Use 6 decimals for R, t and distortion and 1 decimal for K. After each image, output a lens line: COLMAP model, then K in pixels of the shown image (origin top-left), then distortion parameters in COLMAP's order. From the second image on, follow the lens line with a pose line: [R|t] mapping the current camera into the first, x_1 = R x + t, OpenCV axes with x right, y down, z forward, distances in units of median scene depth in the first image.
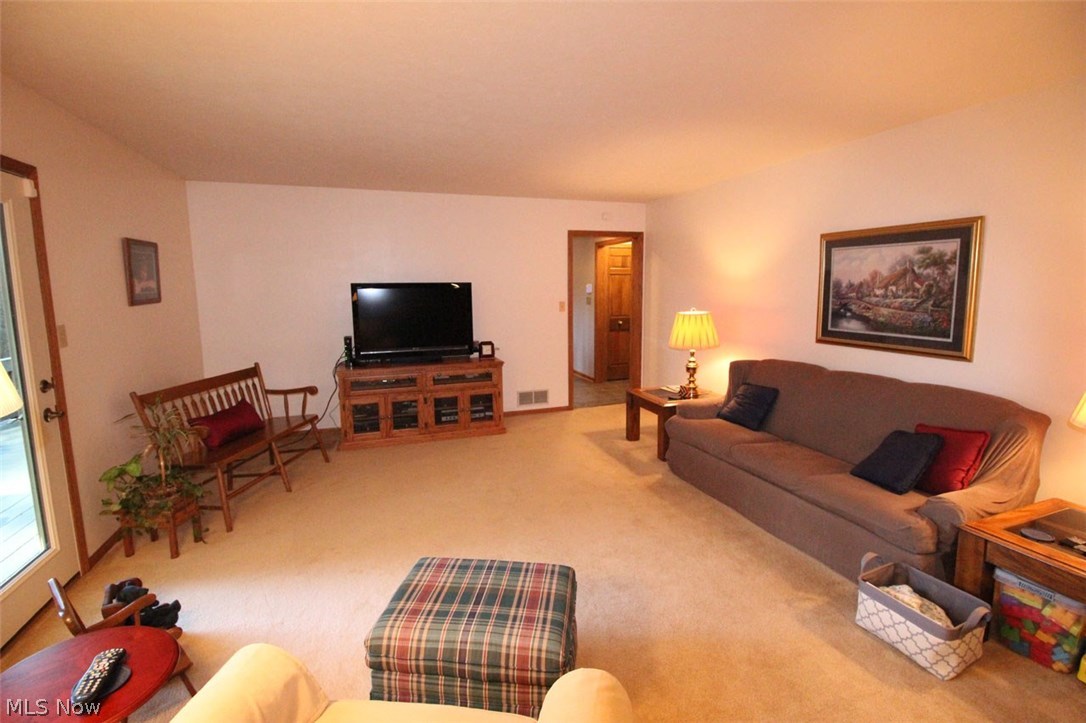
lens RADIAL K [[507.9, 0, 552.7], [0, 507.9, 356.6], [0, 0, 1]] dist [-0.024013, -0.000773]
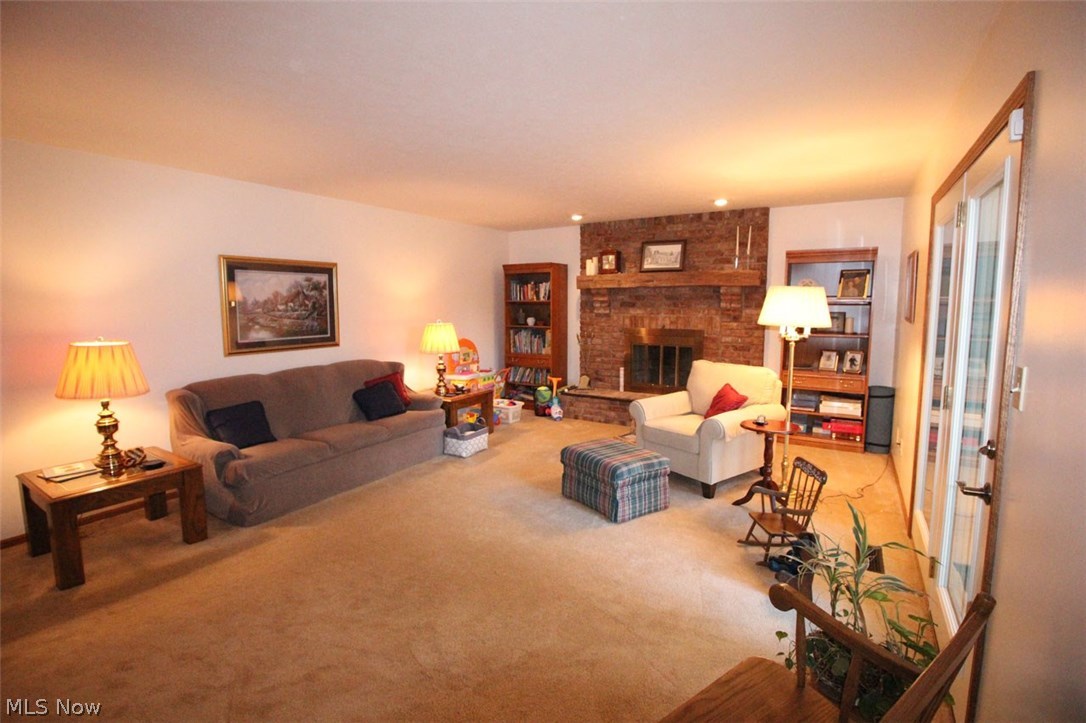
lens RADIAL K [[507.9, 0, 543.5], [0, 507.9, 358.7], [0, 0, 1]] dist [-0.024013, -0.000773]
pose [[-0.645733, -0.081634, 0.759187, -0.891666], [0.107835, 0.974553, 0.196512, -0.199135], [-0.755910, 0.208762, -0.620499, 1.442619]]
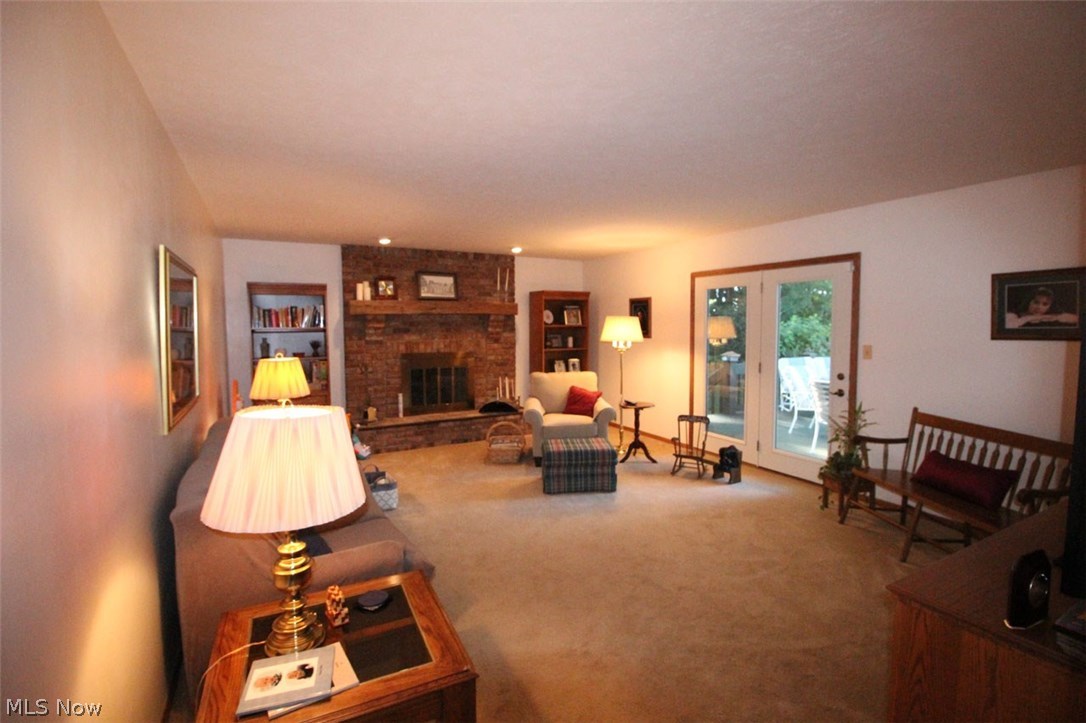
lens RADIAL K [[507.9, 0, 543.8], [0, 507.9, 355.7], [0, 0, 1]] dist [-0.024013, -0.000773]
pose [[-0.979804, 0.023266, -0.198601, 0.278780], [-0.015134, 0.981731, 0.189673, -0.273440], [0.199386, 0.188848, -0.961552, 1.988234]]
